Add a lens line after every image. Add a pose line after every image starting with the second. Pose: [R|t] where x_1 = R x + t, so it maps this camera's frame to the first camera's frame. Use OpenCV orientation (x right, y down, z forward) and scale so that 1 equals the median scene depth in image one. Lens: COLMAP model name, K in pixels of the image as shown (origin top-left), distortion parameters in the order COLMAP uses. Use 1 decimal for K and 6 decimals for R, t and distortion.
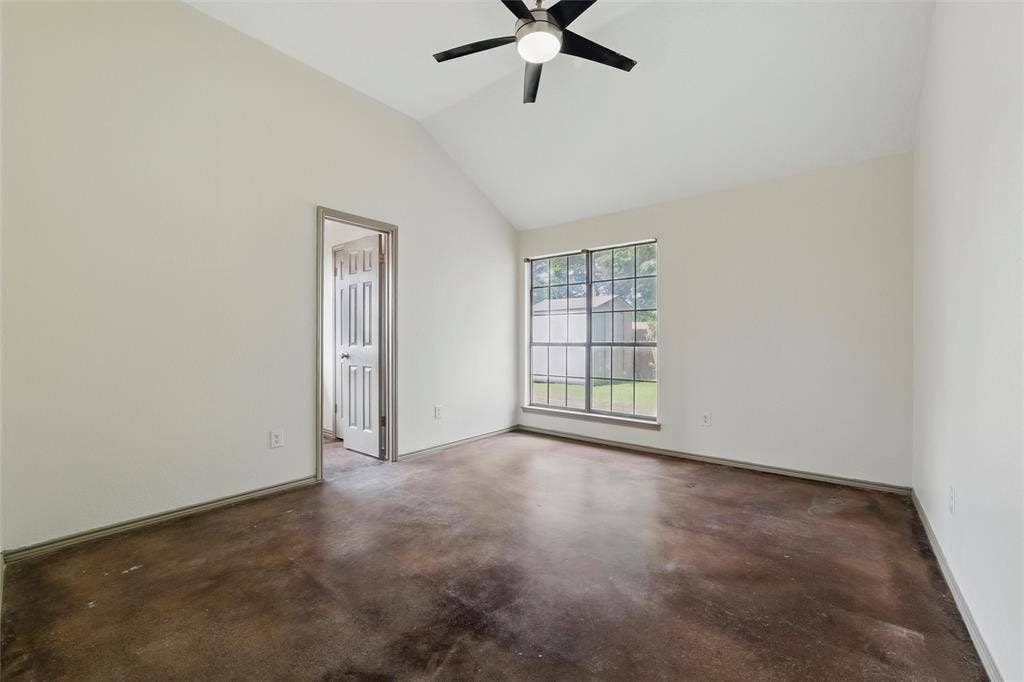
lens RADIAL K [[419.9, 0, 513.4], [0, 419.9, 341.6], [0, 0, 1]] dist [-0.013971, -0.000066]
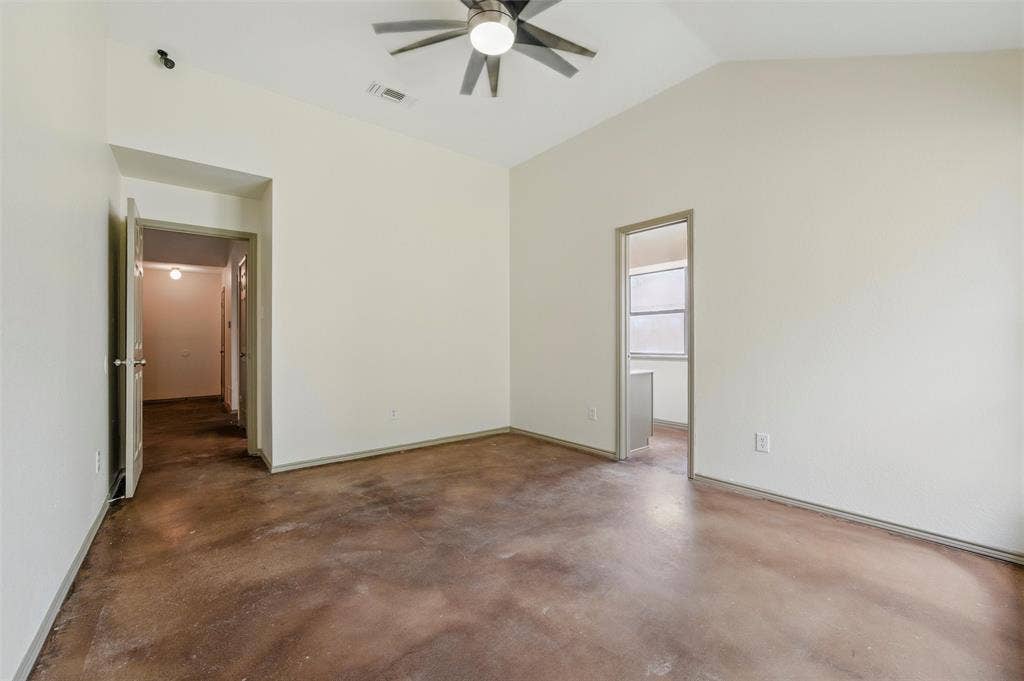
lens RADIAL K [[419.9, 0, 512.1], [0, 419.9, 340.6], [0, 0, 1]] dist [-0.013971, -0.000066]
pose [[-0.222857, -0.000806, -0.974851, 1.228329], [0.004716, 0.999987, -0.001905, -0.003969], [0.974840, -0.005022, -0.222850, 1.566285]]
